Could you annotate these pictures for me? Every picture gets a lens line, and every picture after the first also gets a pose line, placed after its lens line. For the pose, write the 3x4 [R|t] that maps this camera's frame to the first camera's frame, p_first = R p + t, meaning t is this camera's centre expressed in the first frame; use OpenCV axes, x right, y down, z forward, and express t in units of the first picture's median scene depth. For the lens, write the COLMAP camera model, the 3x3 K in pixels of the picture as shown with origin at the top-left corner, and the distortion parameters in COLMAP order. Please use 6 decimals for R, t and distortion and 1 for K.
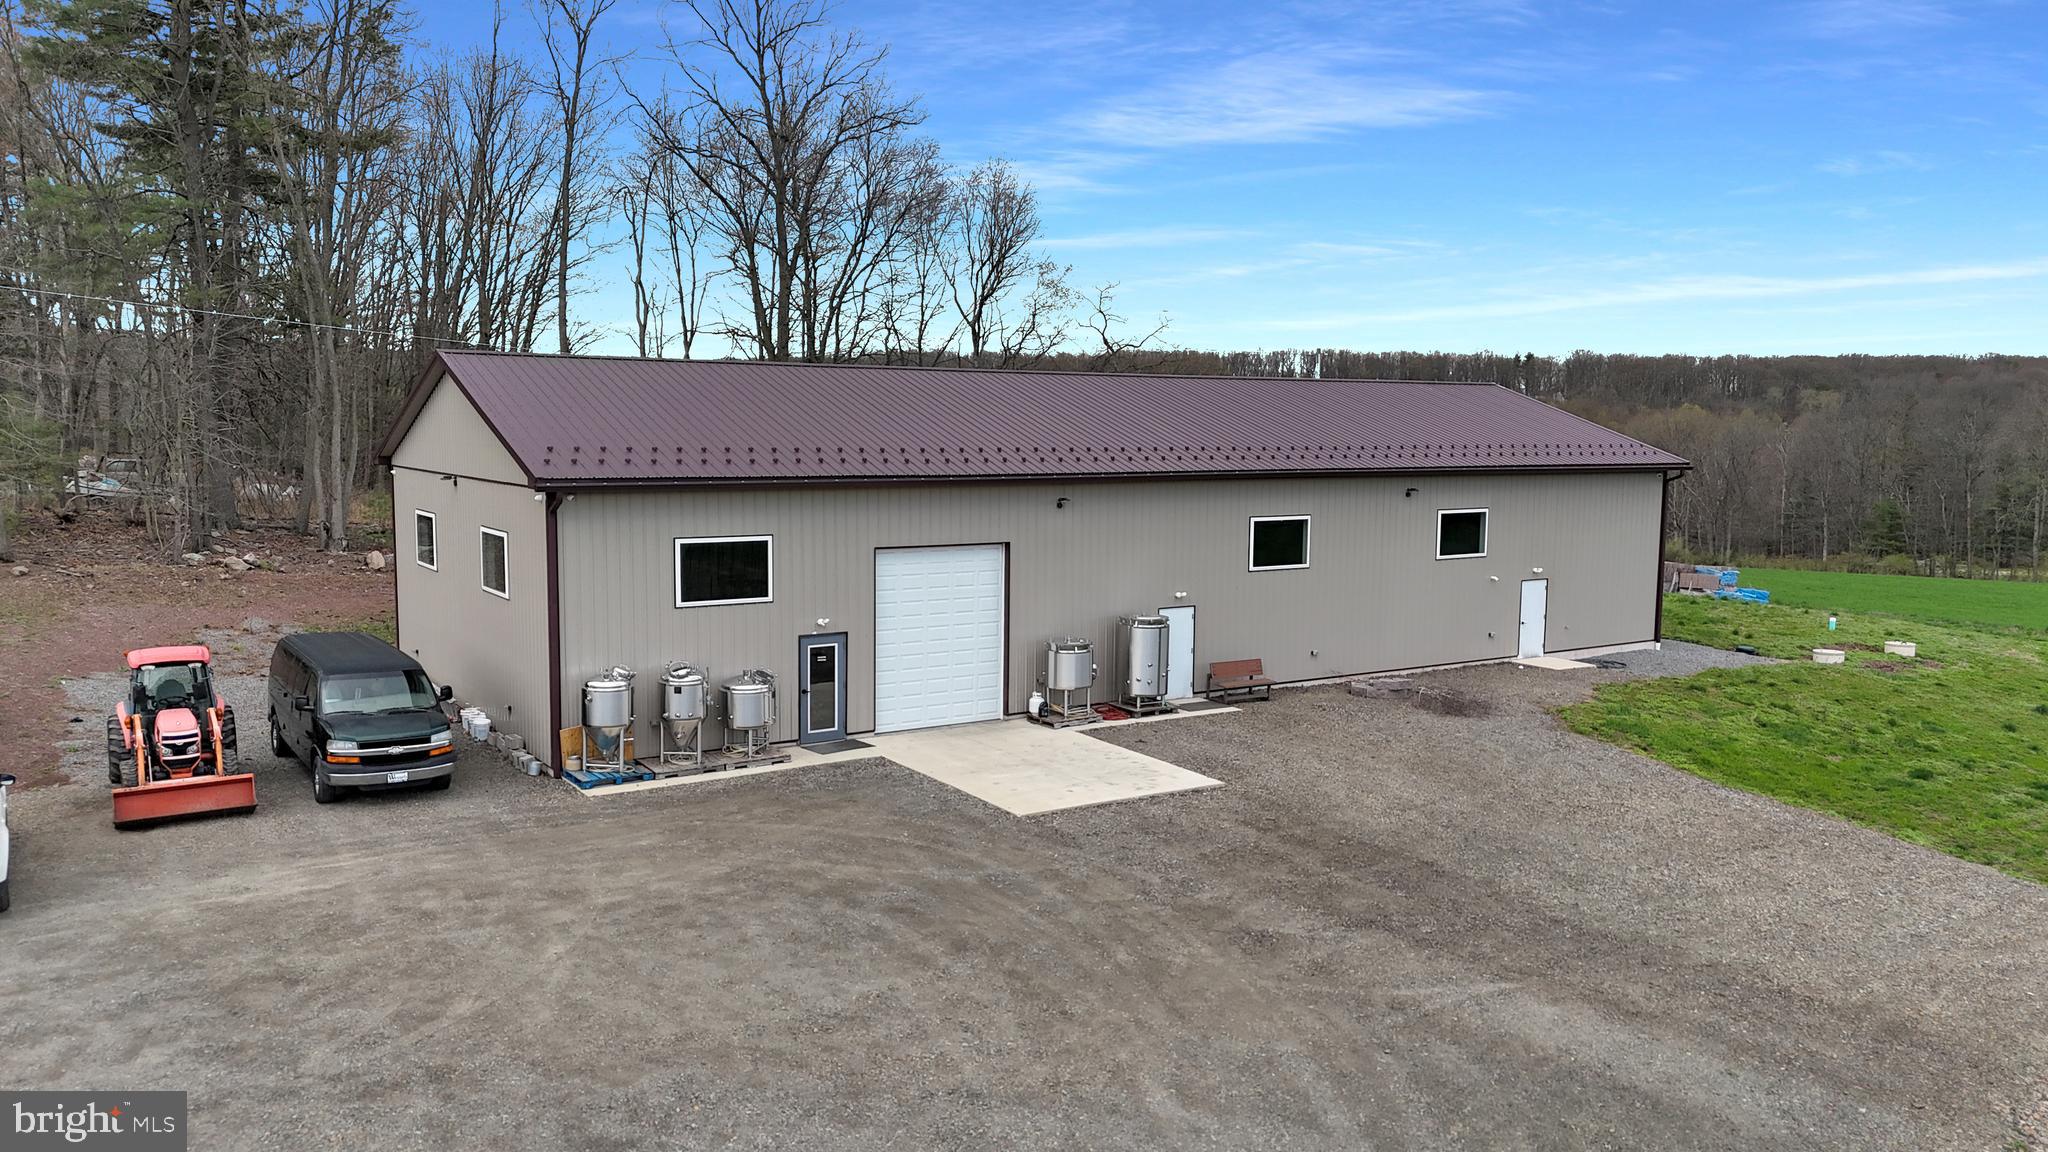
lens RADIAL K [[1504.2, 0, 1026.4], [0, 1504.2, 582.3], [0, 0, 1]] dist [0.089909, -0.079961]
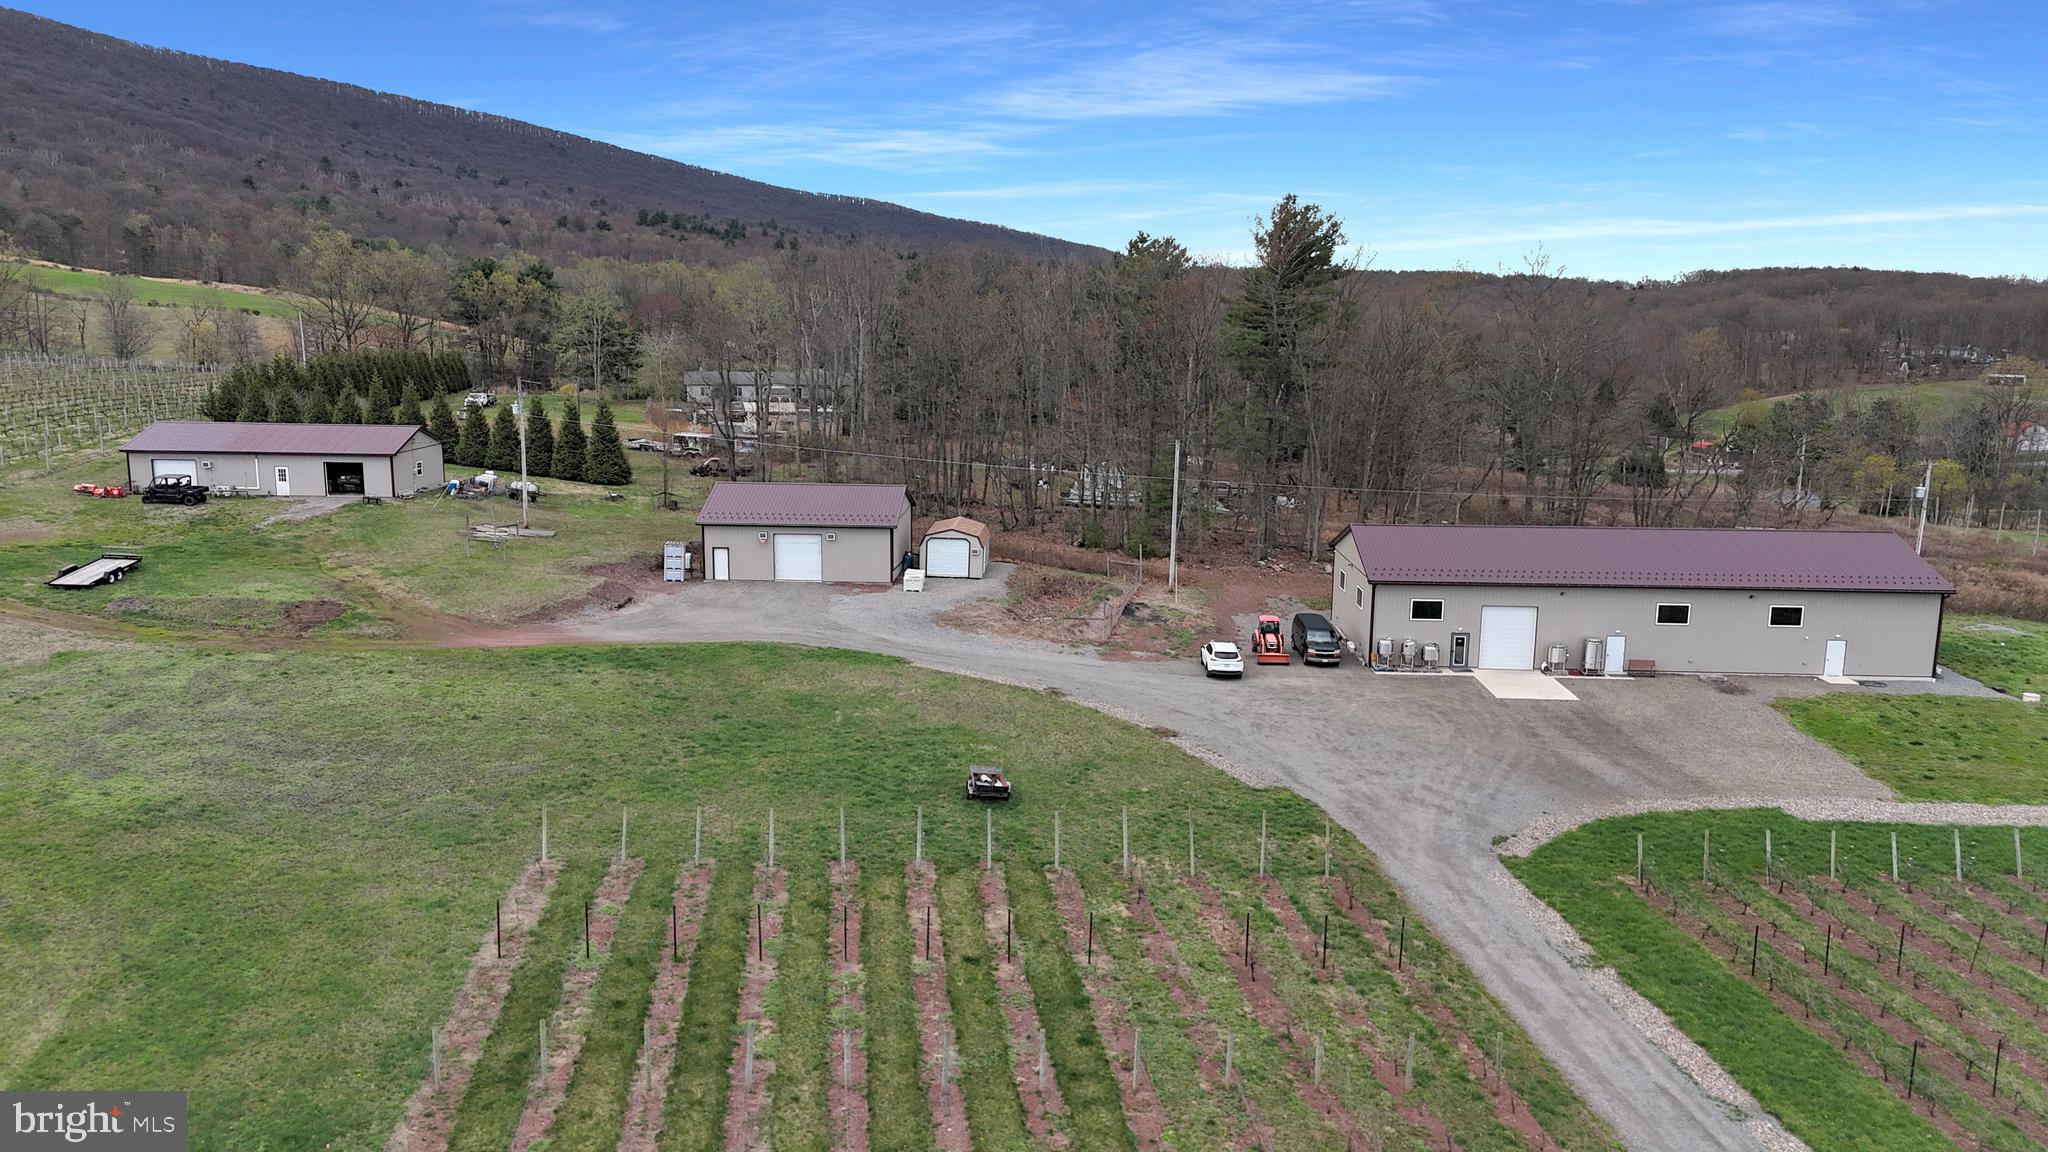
lens RADIAL K [[1504.2, 0, 1026.4], [0, 1504.2, 582.3], [0, 0, 1]] dist [0.089909, -0.079961]
pose [[0.819026, 0.102586, -0.564511, 0.889477], [-0.067124, 0.994262, 0.083295, -0.271378], [0.569817, -0.030329, 0.821212, -2.059884]]
